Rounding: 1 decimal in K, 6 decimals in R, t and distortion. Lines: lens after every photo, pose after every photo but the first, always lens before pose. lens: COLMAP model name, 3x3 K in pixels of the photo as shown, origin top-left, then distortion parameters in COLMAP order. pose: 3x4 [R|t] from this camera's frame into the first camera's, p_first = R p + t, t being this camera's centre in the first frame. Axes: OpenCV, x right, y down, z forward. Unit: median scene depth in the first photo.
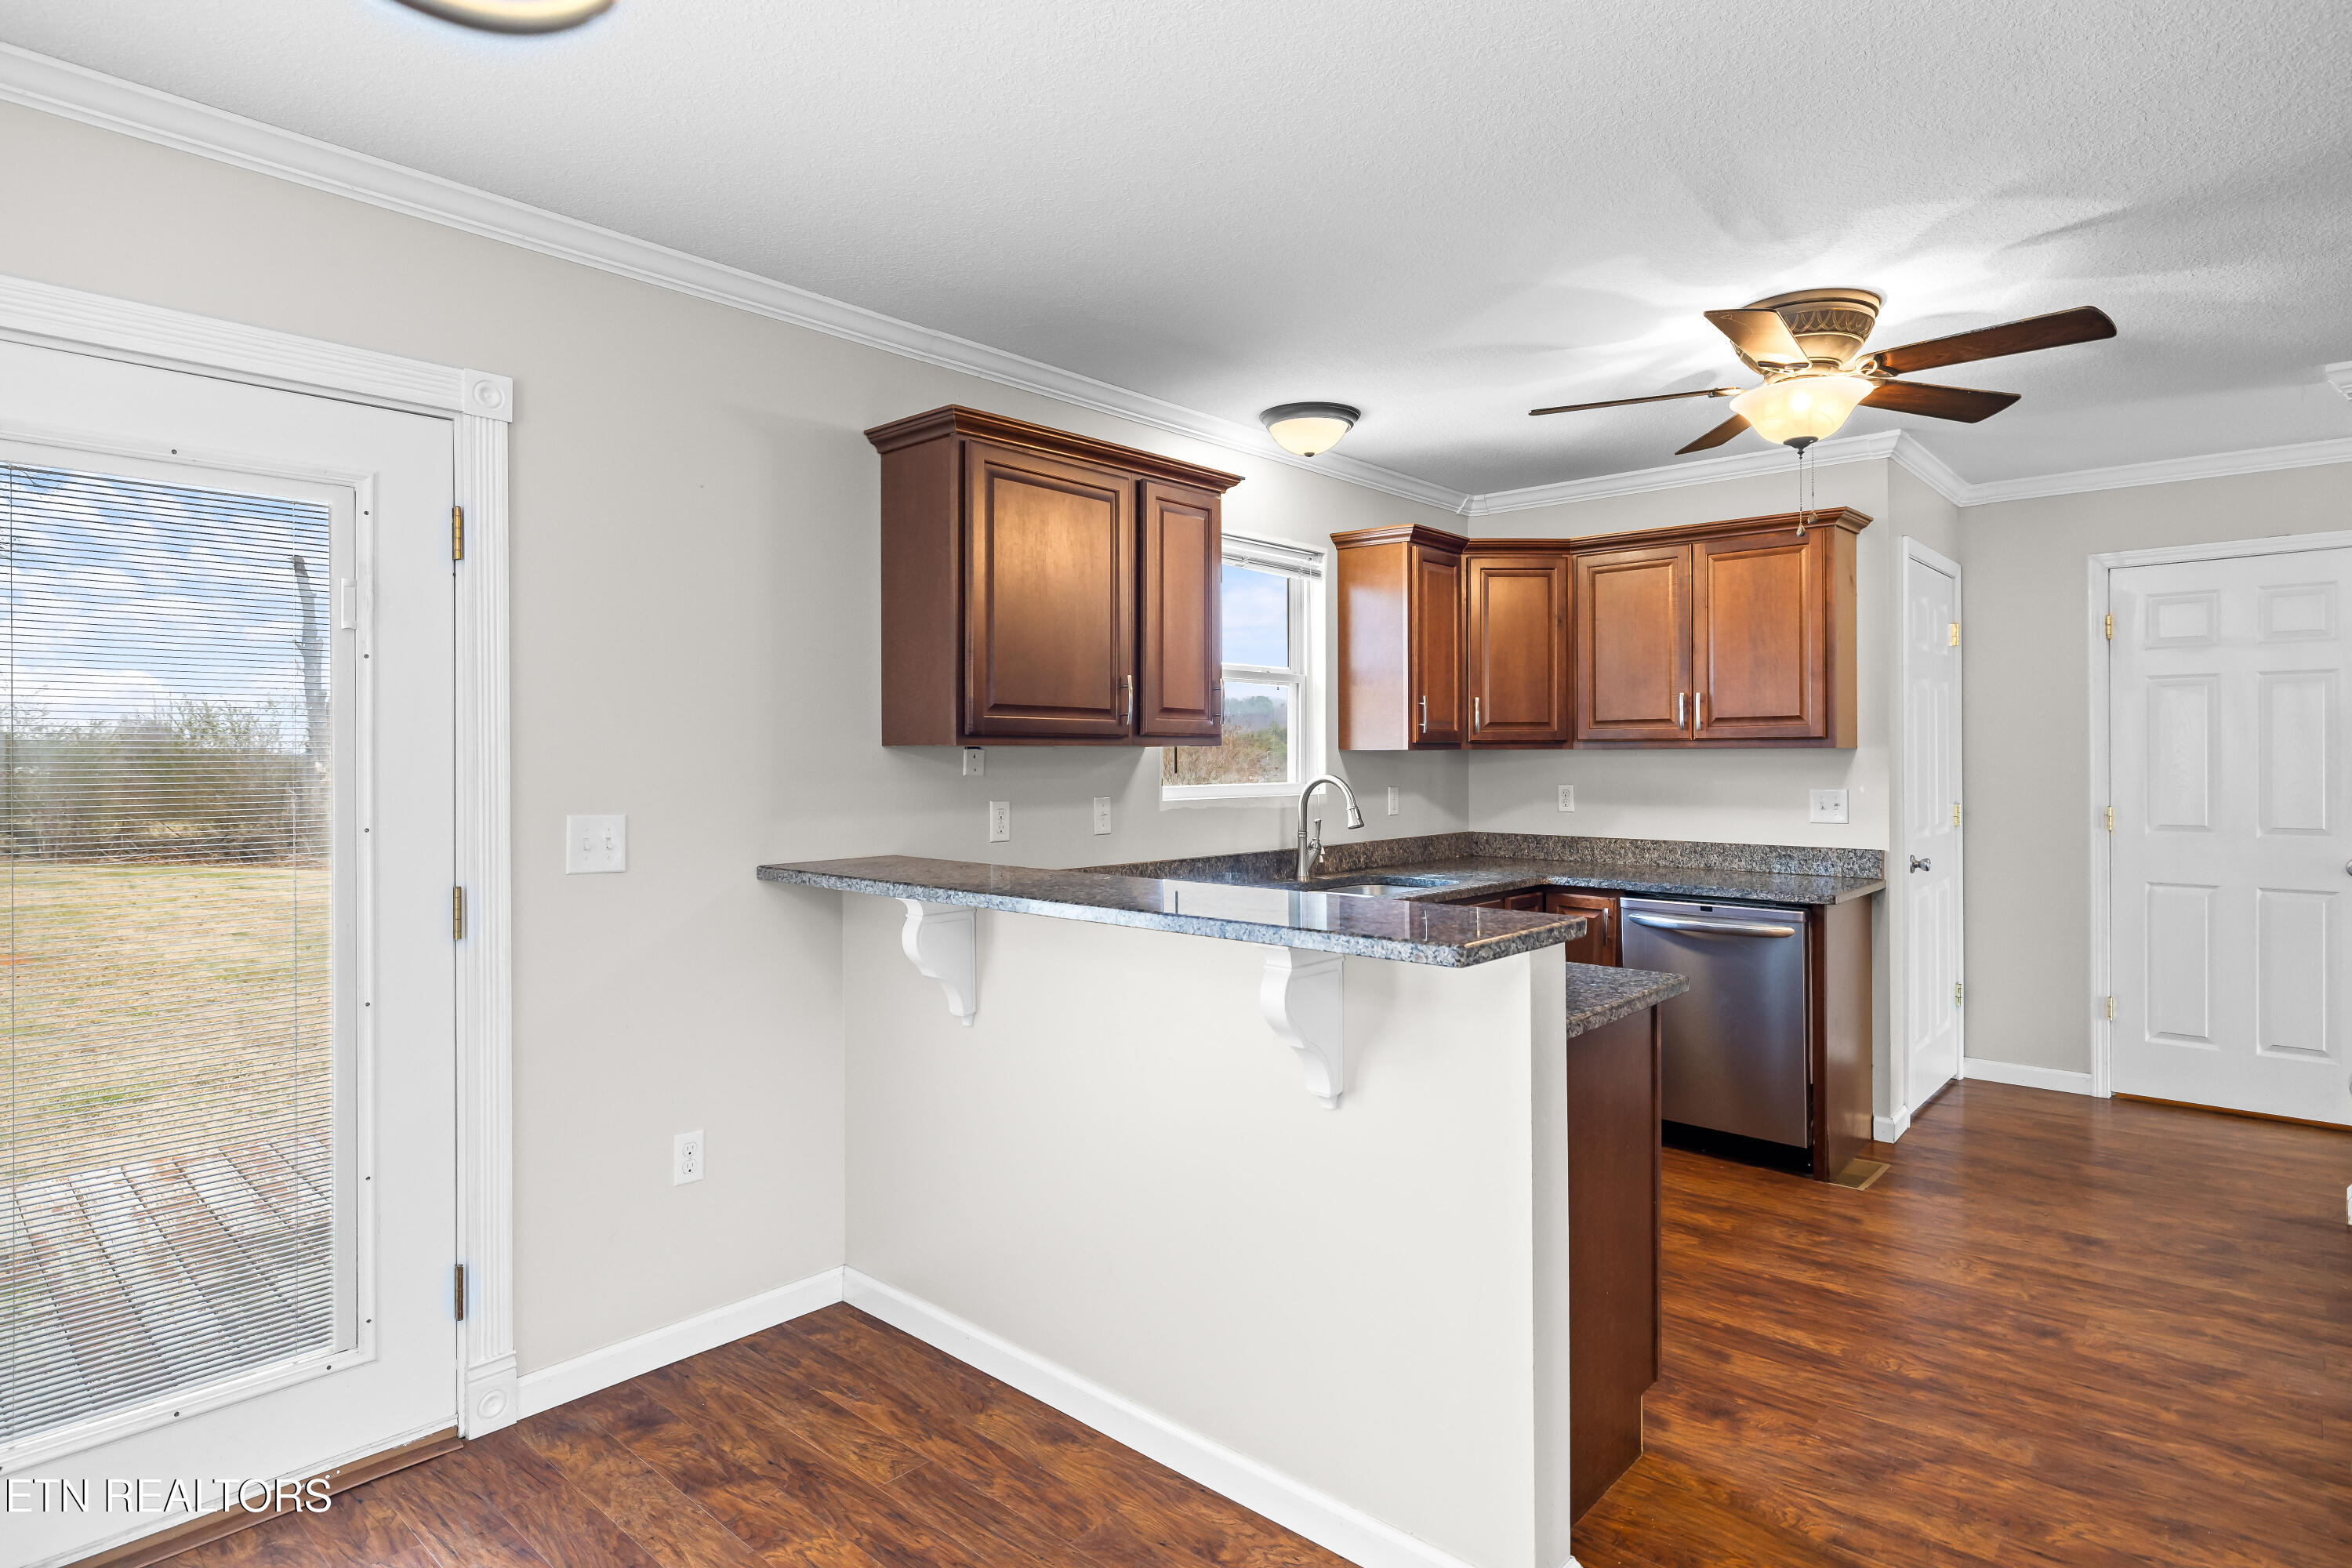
lens RADIAL K [[1270.2, 0, 1165.2], [0, 1270.2, 756.5], [0, 0, 1]] dist [-0.006270, 0.002042]
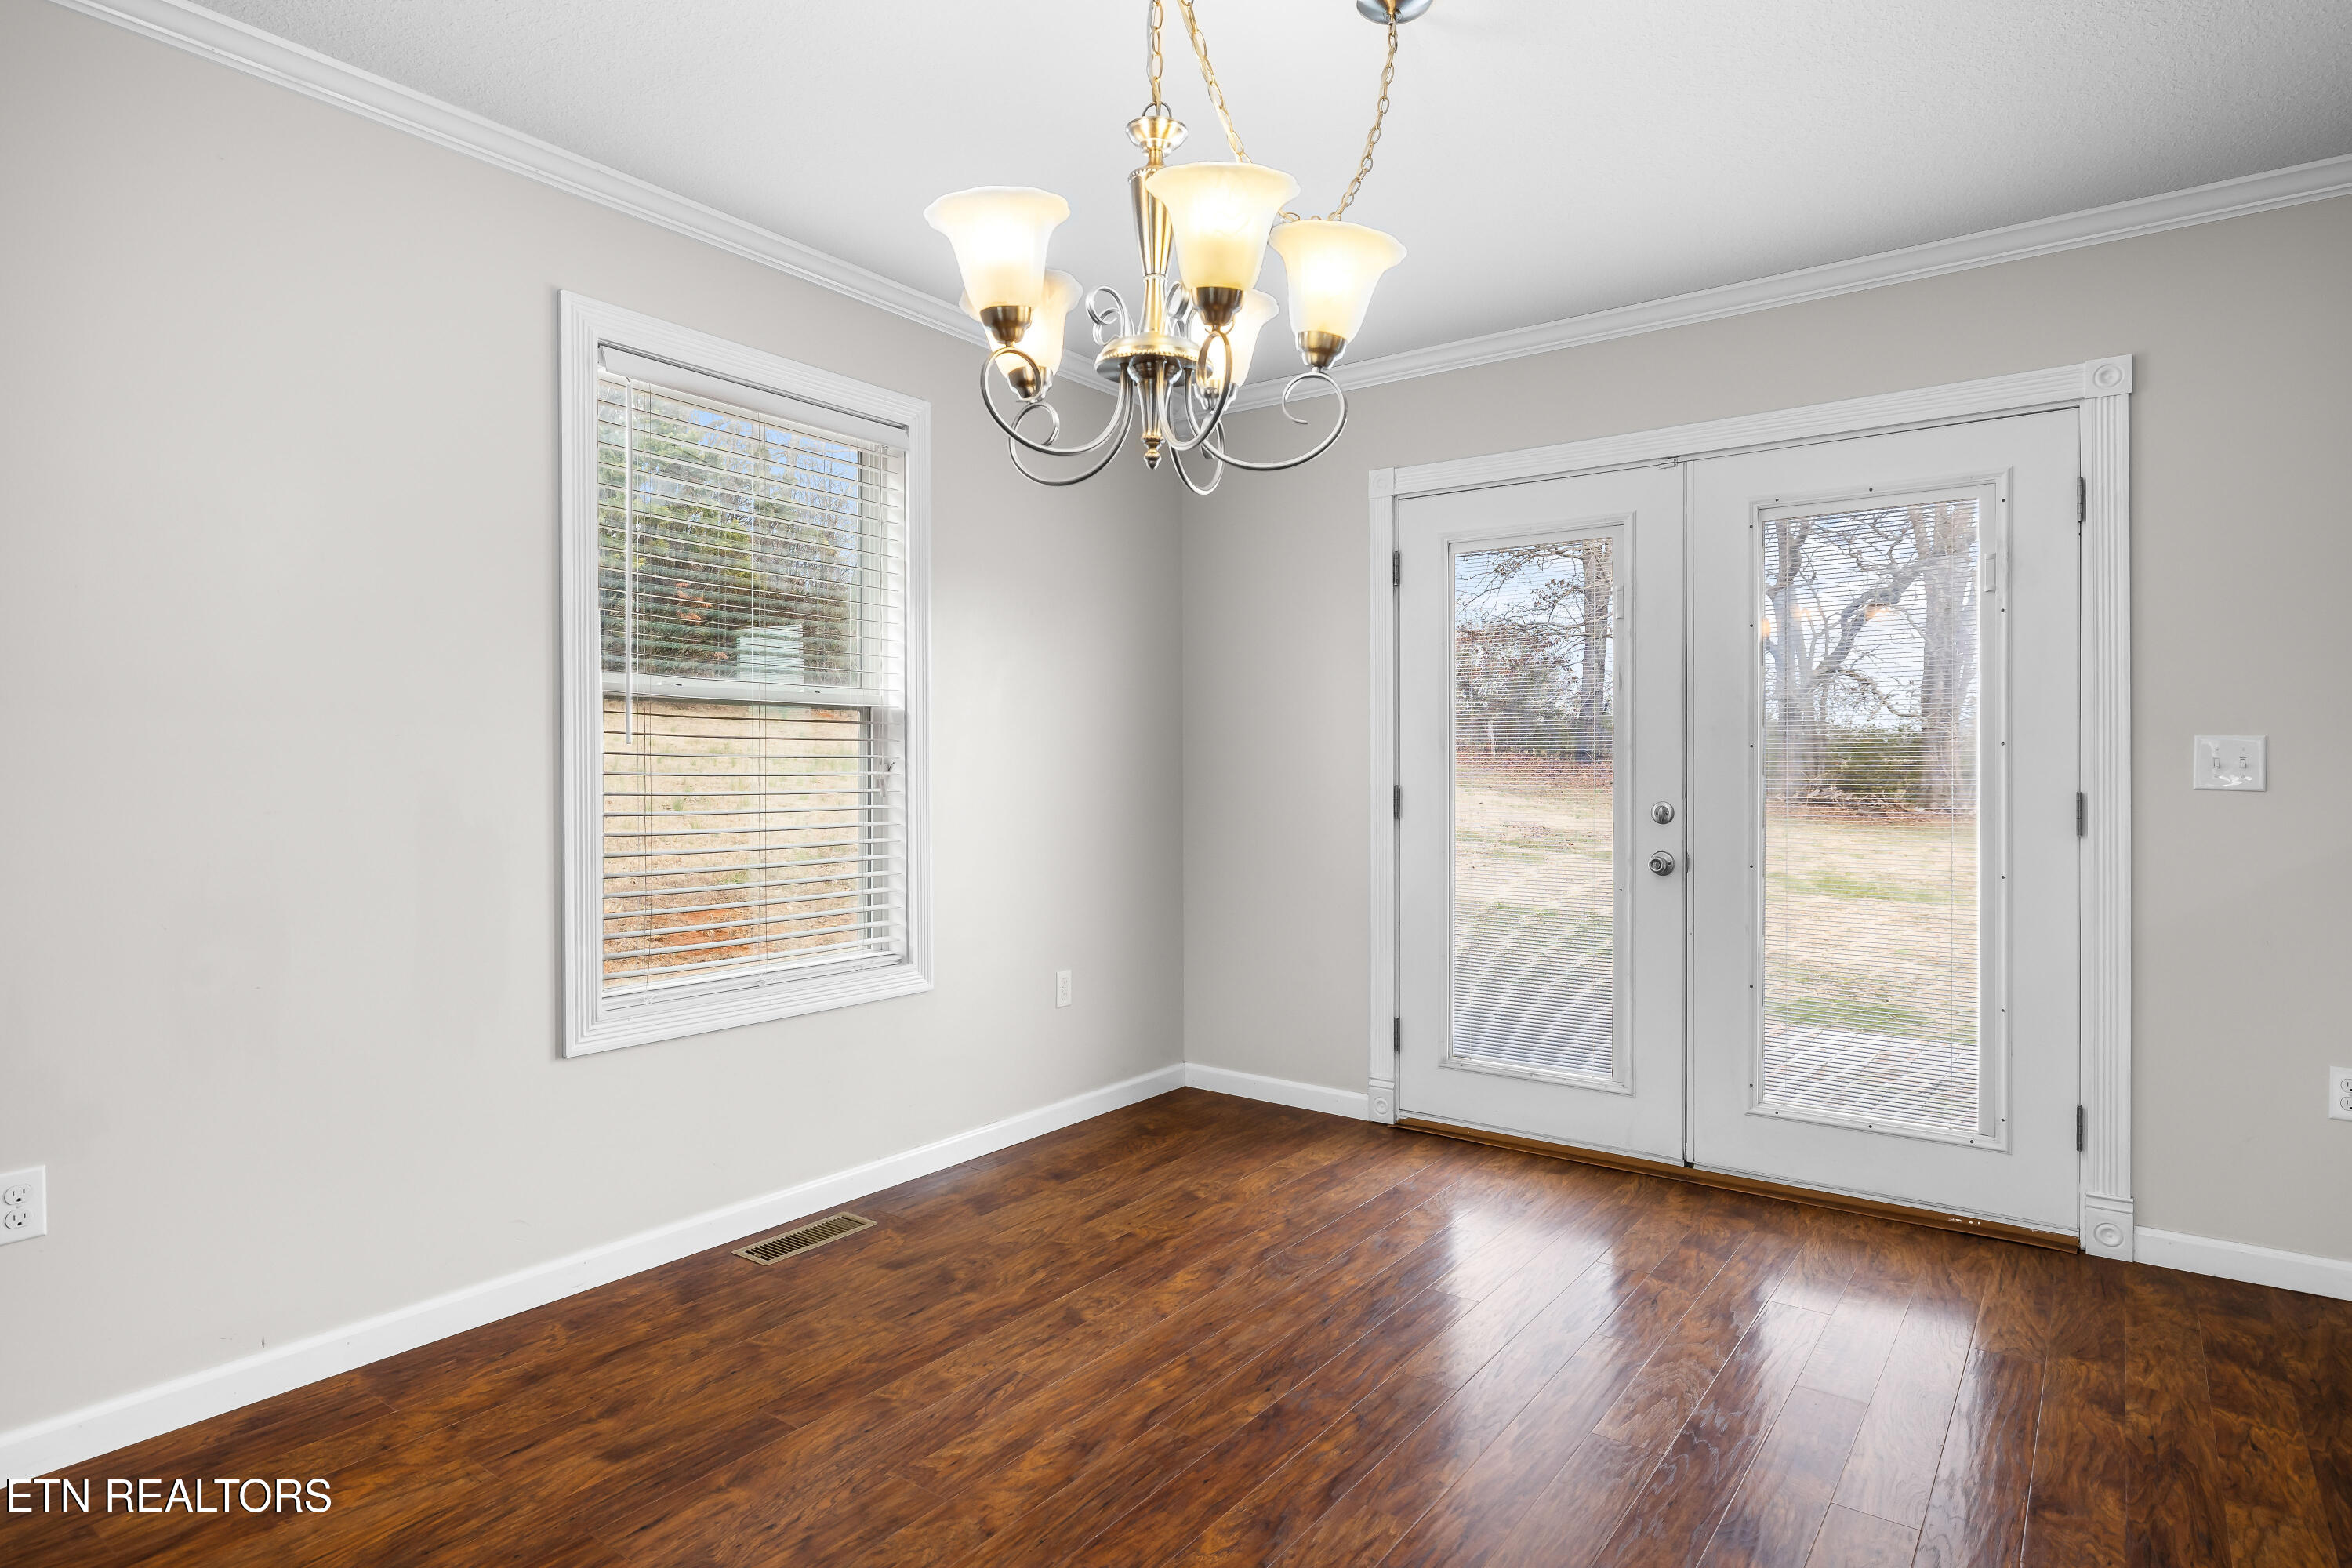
lens RADIAL K [[1270.2, 0, 1144.3], [0, 1270.2, 782.8], [0, 0, 1]] dist [-0.006270, 0.002042]
pose [[0.087443, 0.018410, -0.995999, 0.320725], [0.004078, 0.999814, 0.018838, 0.037464], [0.996161, -0.005709, 0.087352, 0.003117]]
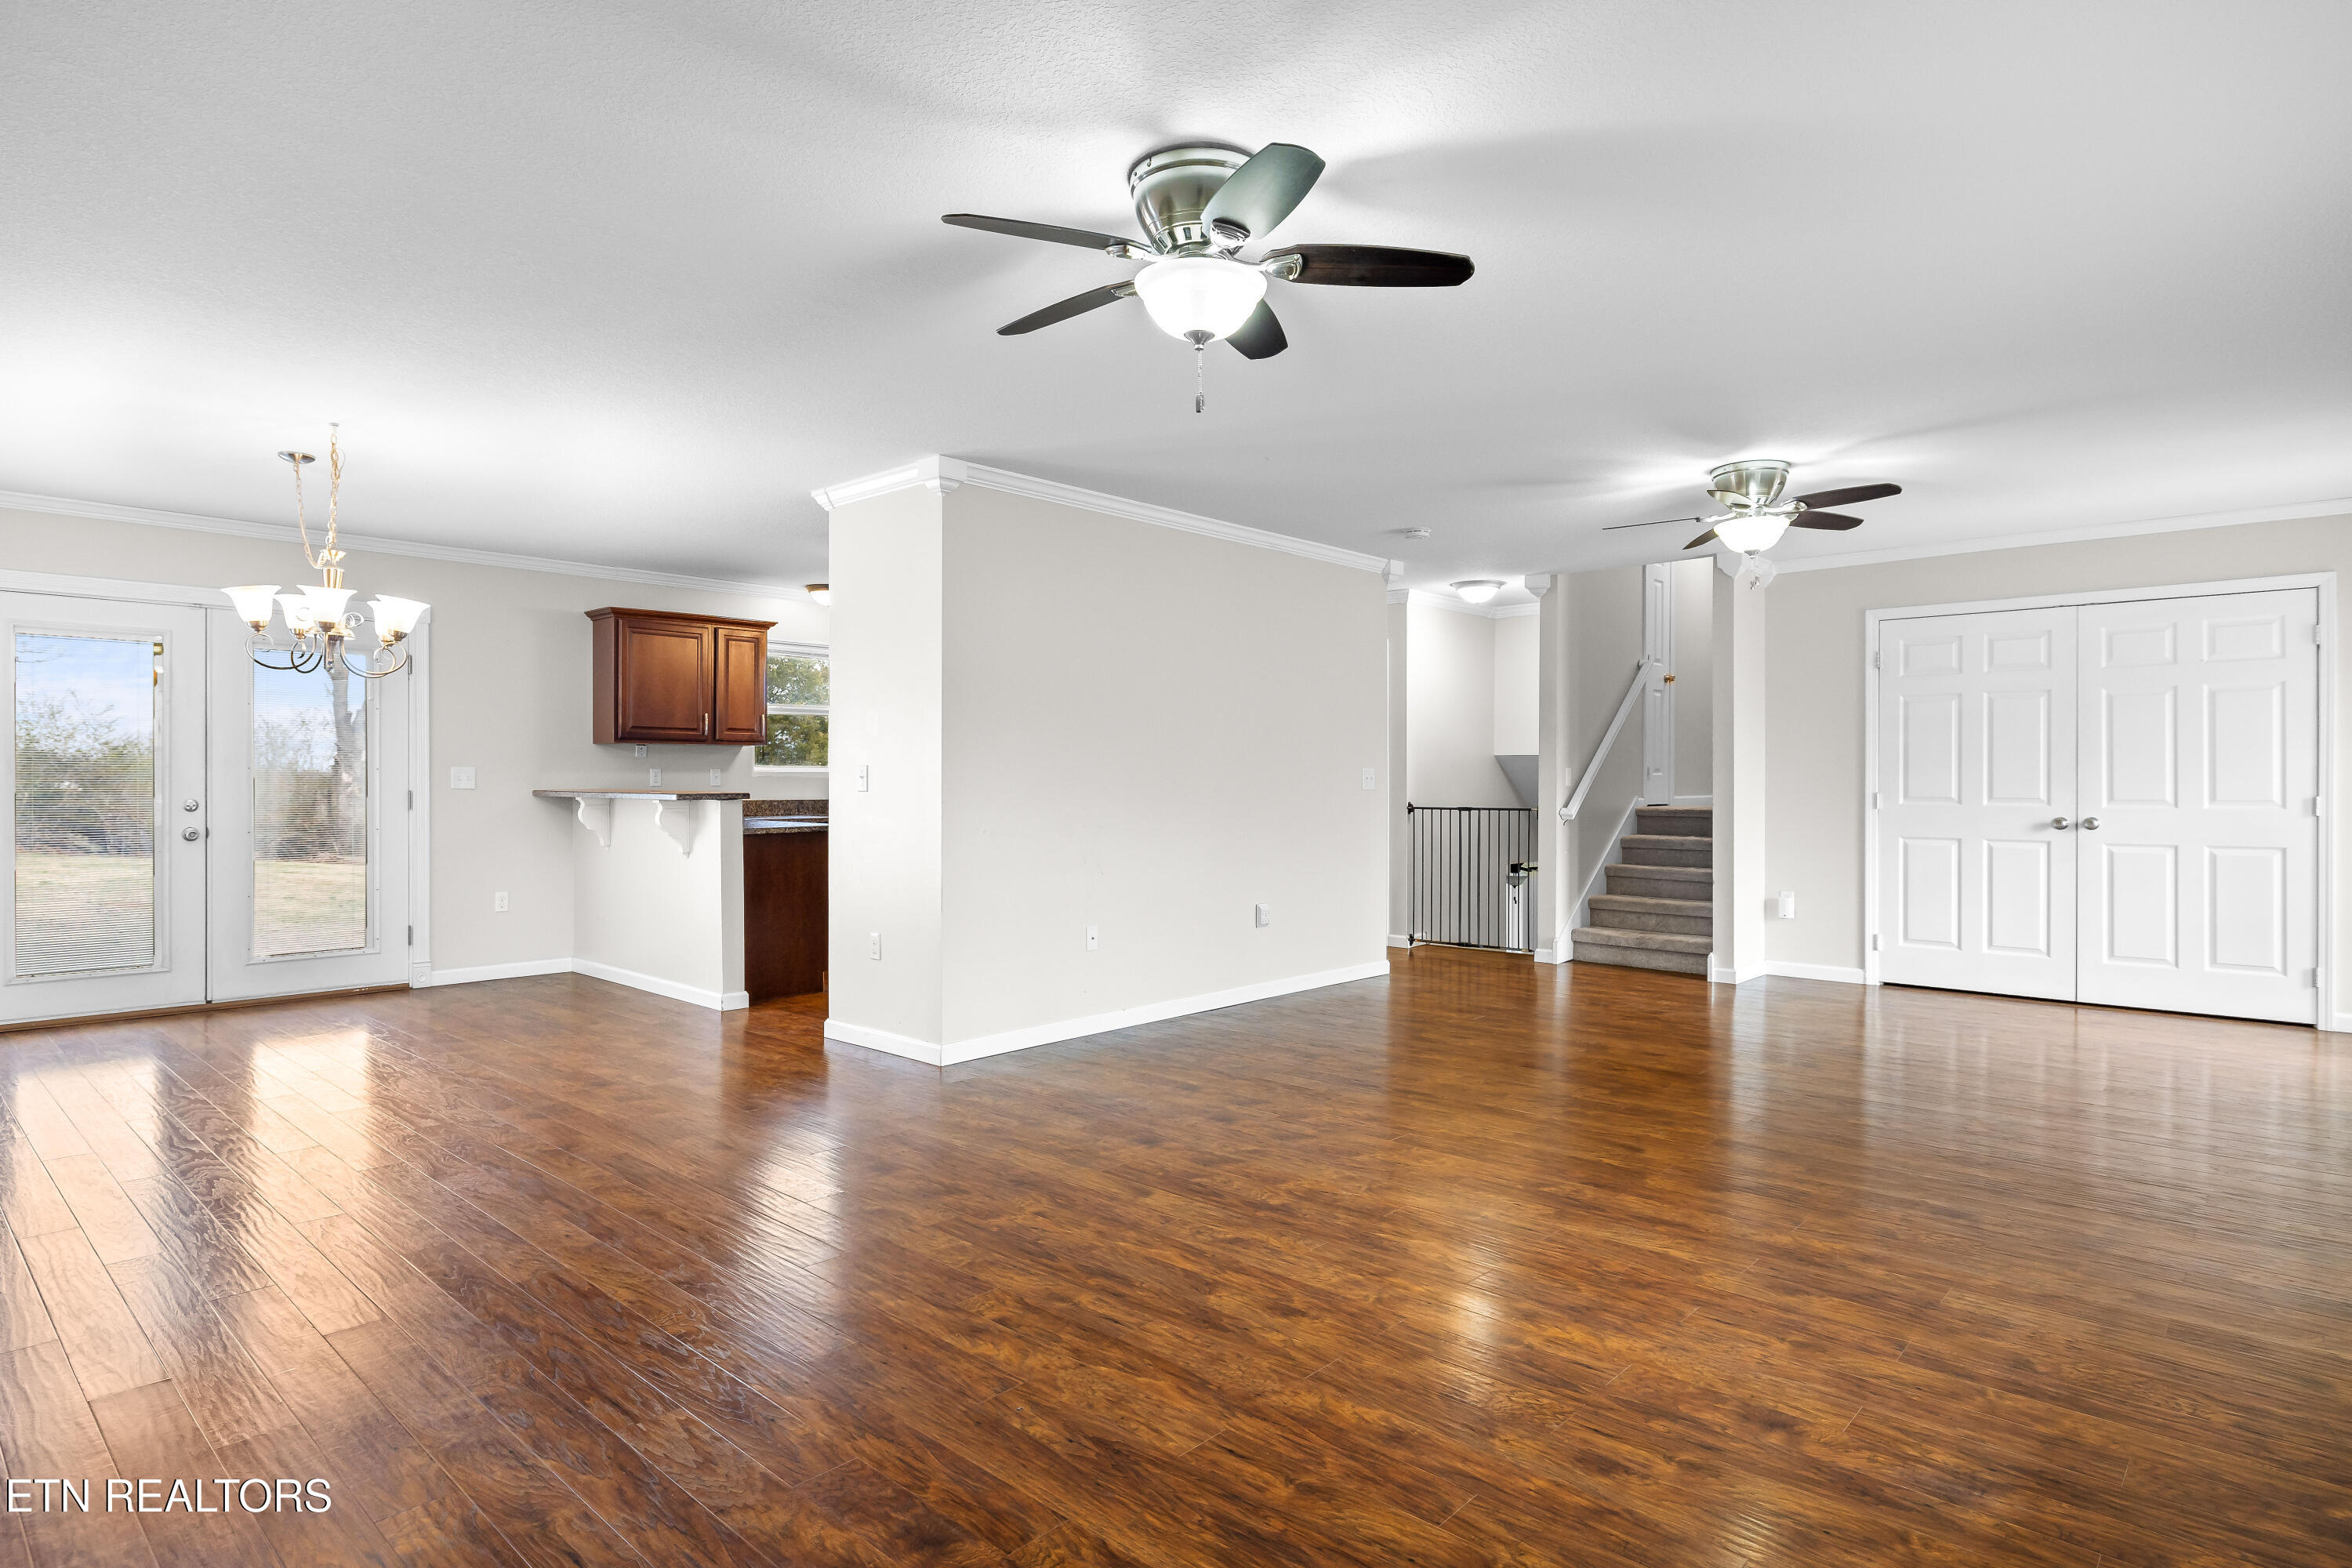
lens RADIAL K [[1270.2, 0, 1177.5], [0, 1270.2, 779.6], [0, 0, 1]] dist [-0.006270, 0.002042]
pose [[0.999974, 0.002929, -0.006562, 0.661231], [-0.002918, 0.999994, 0.001751, 0.038783], [0.006567, -0.001732, 0.999977, -1.022123]]
